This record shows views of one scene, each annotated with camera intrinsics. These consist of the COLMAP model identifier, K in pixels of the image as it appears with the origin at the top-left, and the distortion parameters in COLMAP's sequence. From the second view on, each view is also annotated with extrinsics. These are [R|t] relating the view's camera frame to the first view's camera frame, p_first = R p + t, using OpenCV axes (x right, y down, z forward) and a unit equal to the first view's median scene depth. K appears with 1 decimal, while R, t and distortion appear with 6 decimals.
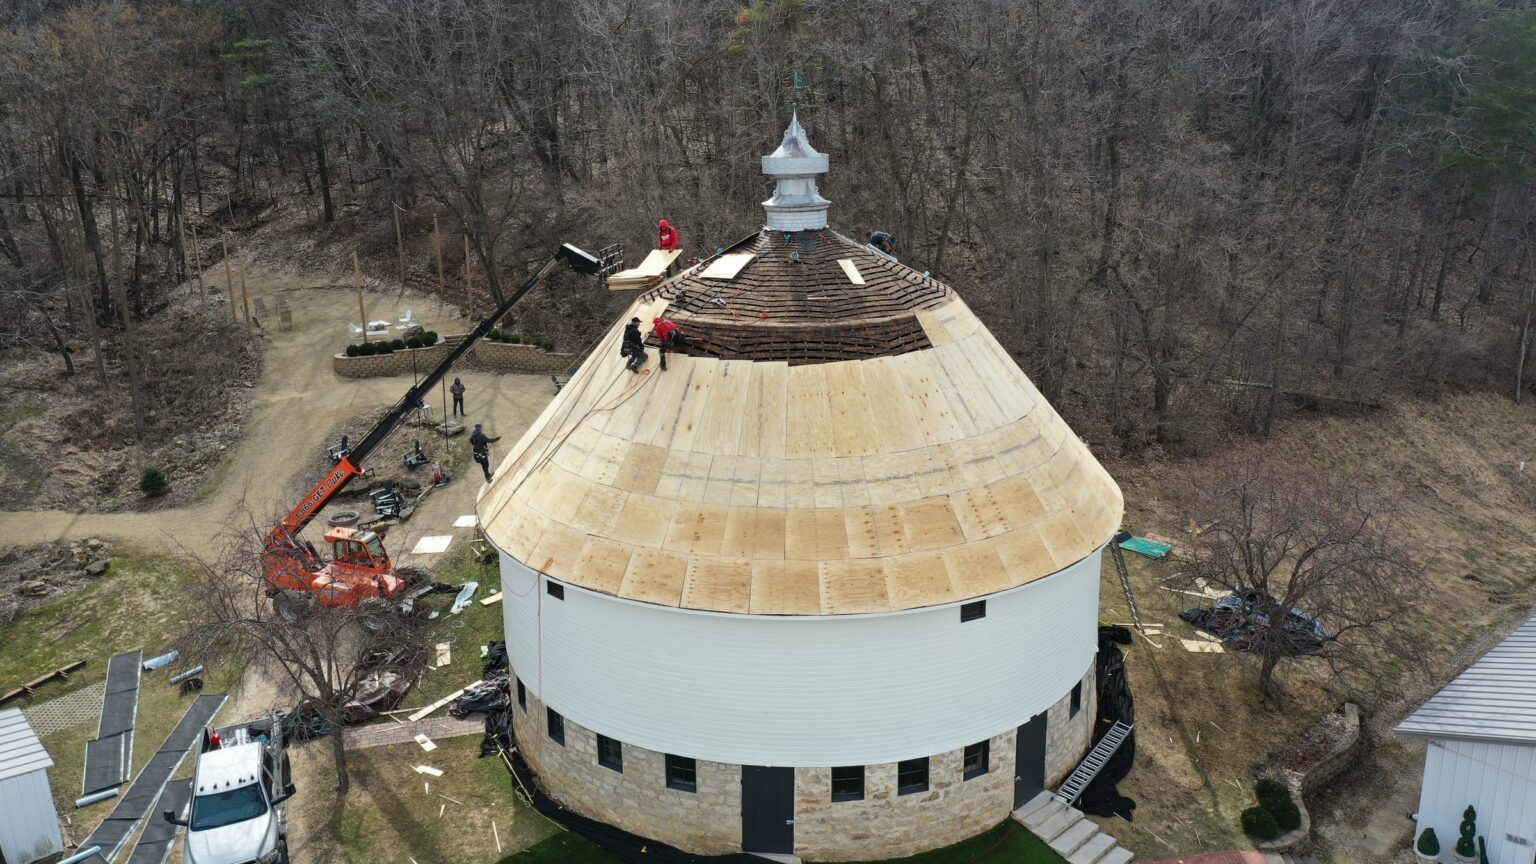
lens RADIAL K [[1220.6, 0, 768.5], [0, 1220.6, 424.3], [0, 0, 1]] dist [0.011002, -0.003391]
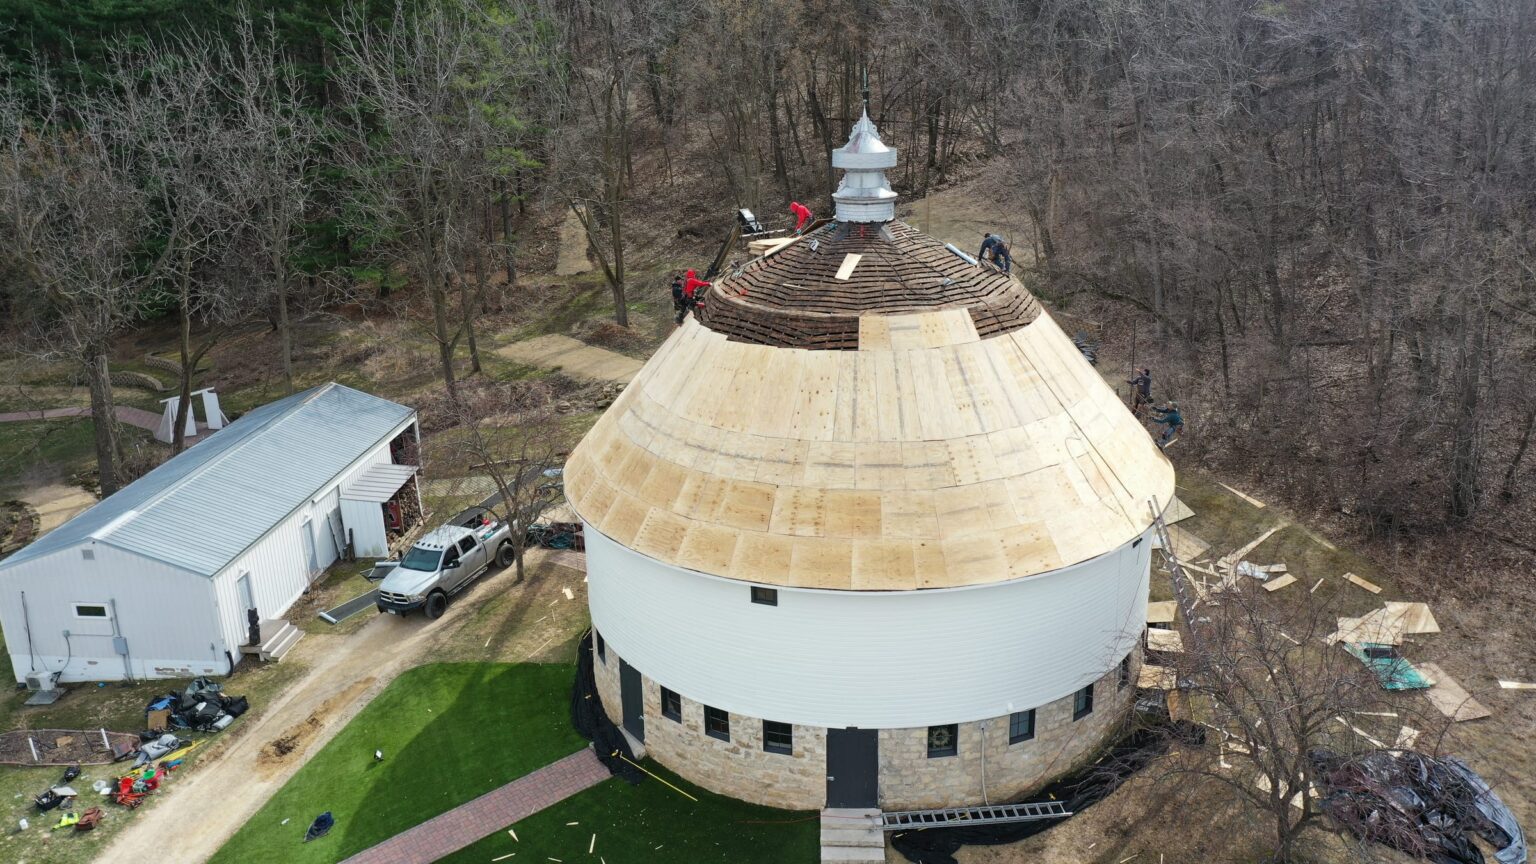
lens RADIAL K [[1220.6, 0, 770.7], [0, 1220.6, 430.8], [0, 0, 1]] dist [0.011002, -0.003391]
pose [[0.684087, 0.237140, -0.689775, 0.827605], [-0.194988, 0.970713, 0.140345, -0.130390], [0.702855, 0.038490, 0.710291, 0.230815]]
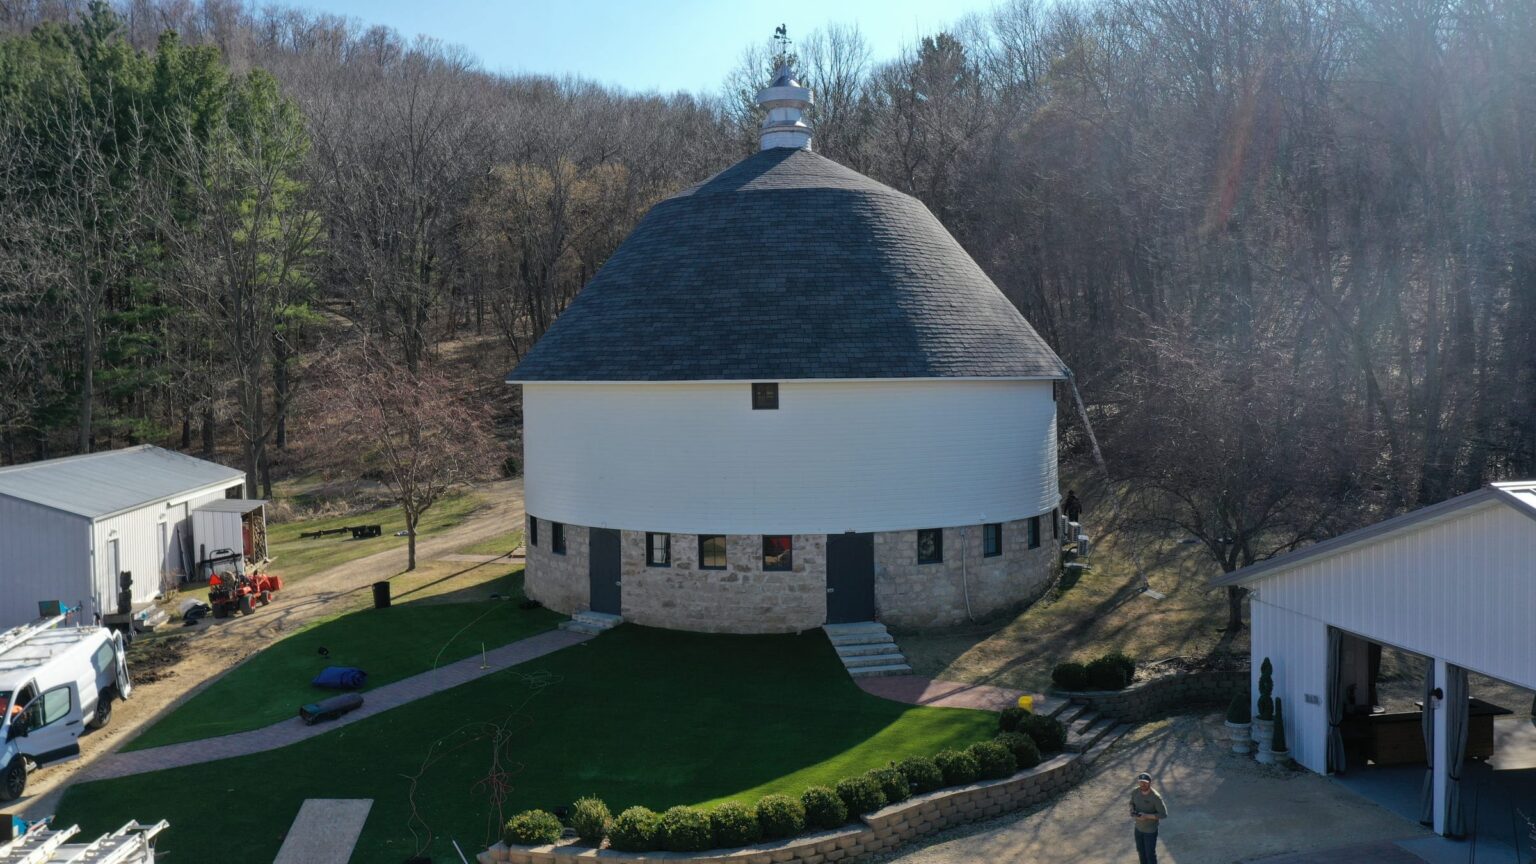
lens RADIAL K [[1220.6, 0, 761.4], [0, 1220.6, 427.9], [0, 0, 1]] dist [0.011002, -0.003391]
pose [[0.852743, 0.030939, -0.521413, 0.713426], [-0.147160, 0.972038, -0.182995, 0.363944], [0.501171, 0.232779, 0.833452, 0.064028]]
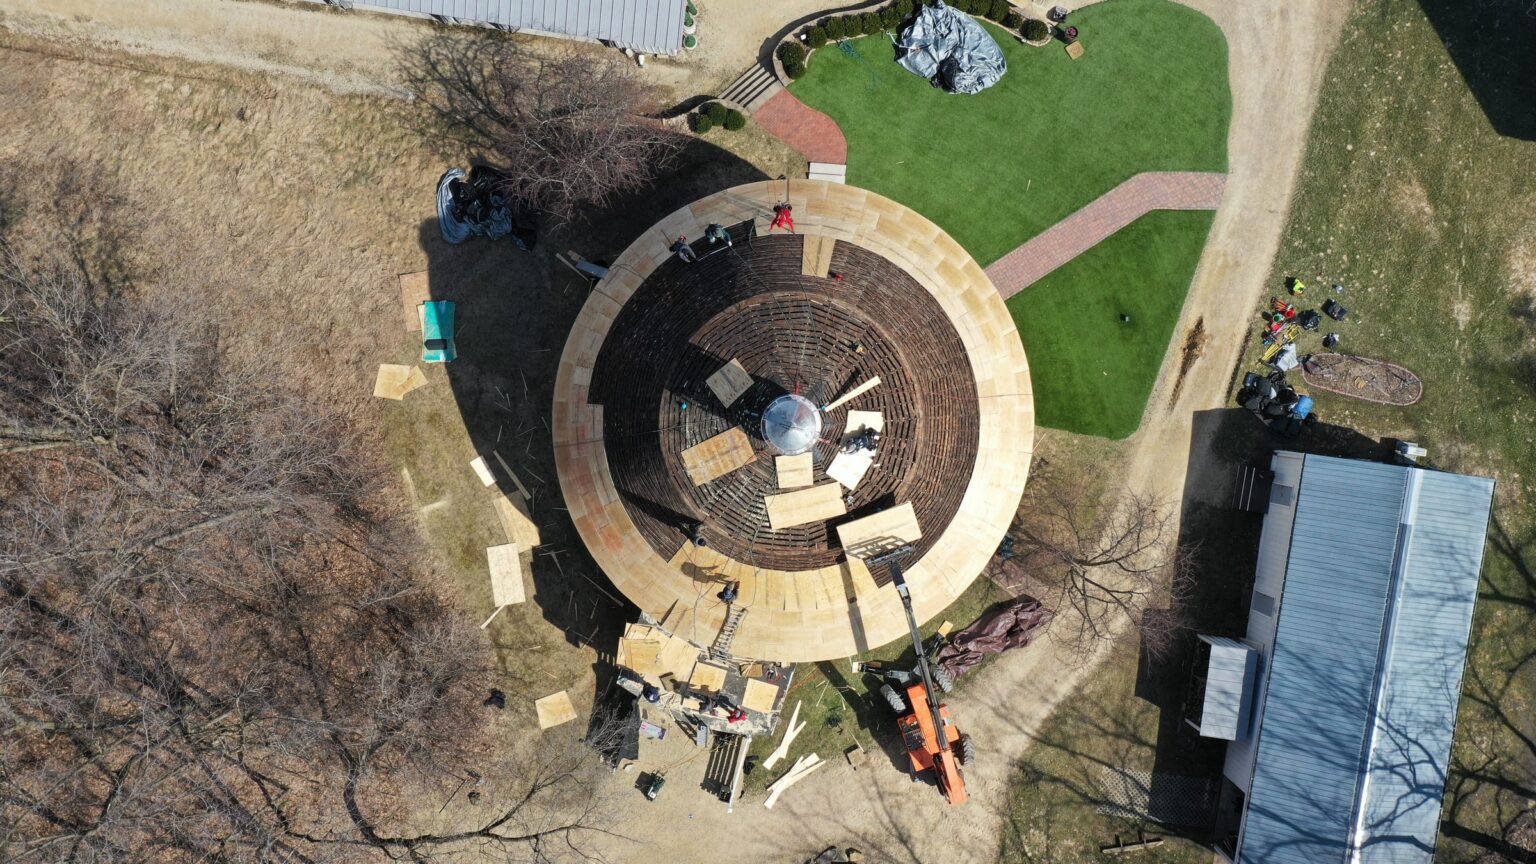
lens RADIAL K [[1220.6, 0, 775.1], [0, 1220.6, 420.7], [0, 0, 1]] dist [0.011002, -0.003391]
pose [[-0.647325, -0.762056, 0.015538, 0.019506], [0.240199, -0.184605, 0.953009, -1.435700], [-0.723377, 0.620639, 0.302544, 0.740619]]
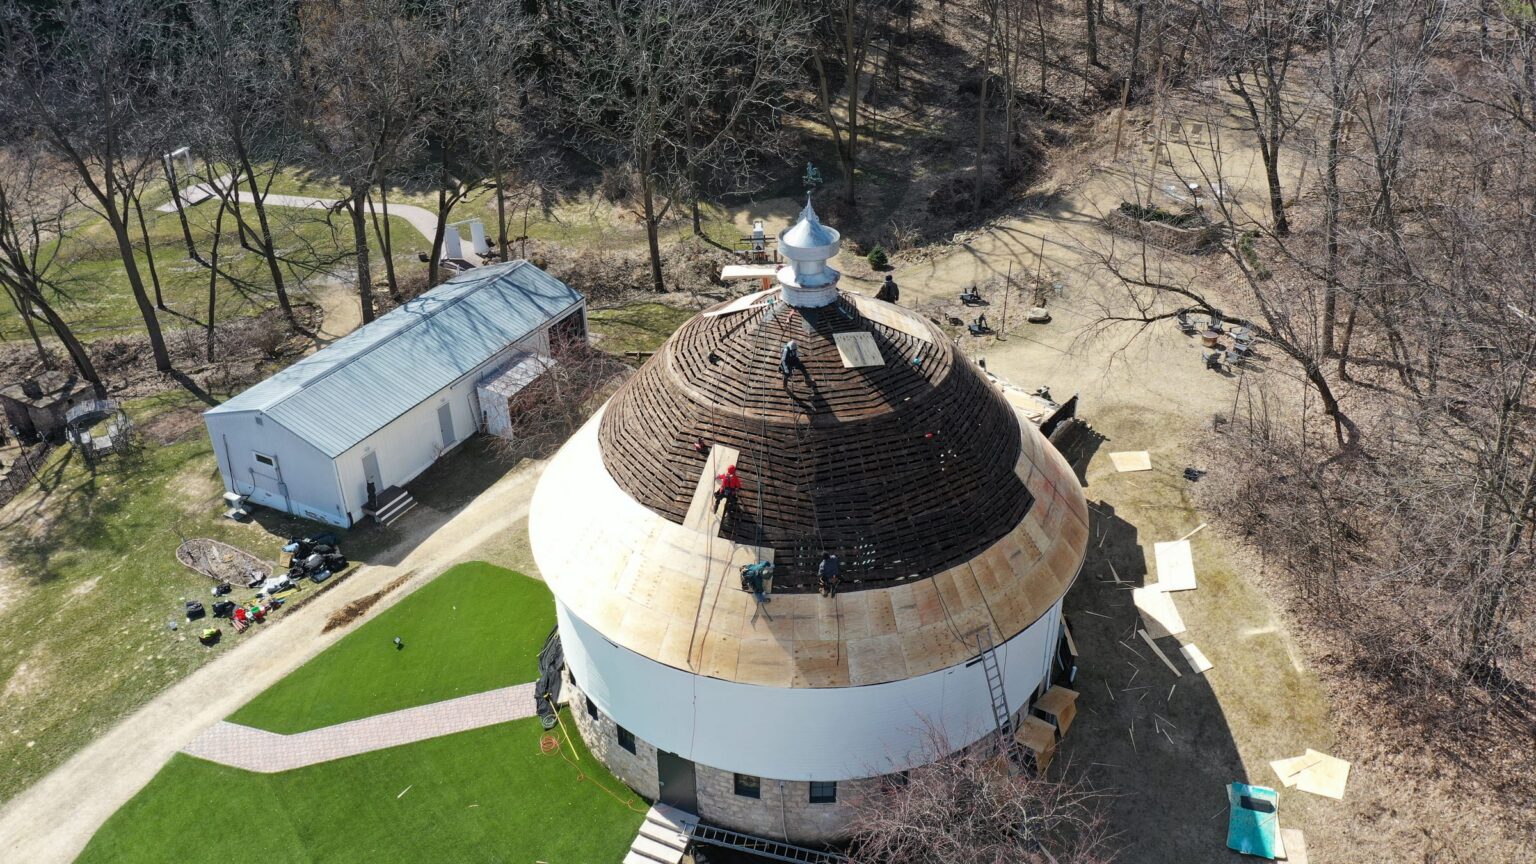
lens RADIAL K [[1220.6, 0, 767.2], [0, 1220.6, 430.9], [0, 0, 1]] dist [0.011002, -0.003391]
pose [[0.349853, 0.501962, -0.790972, 1.059396], [-0.255617, 0.863441, 0.434890, -0.590601], [0.901256, 0.050039, 0.430388, 0.563376]]
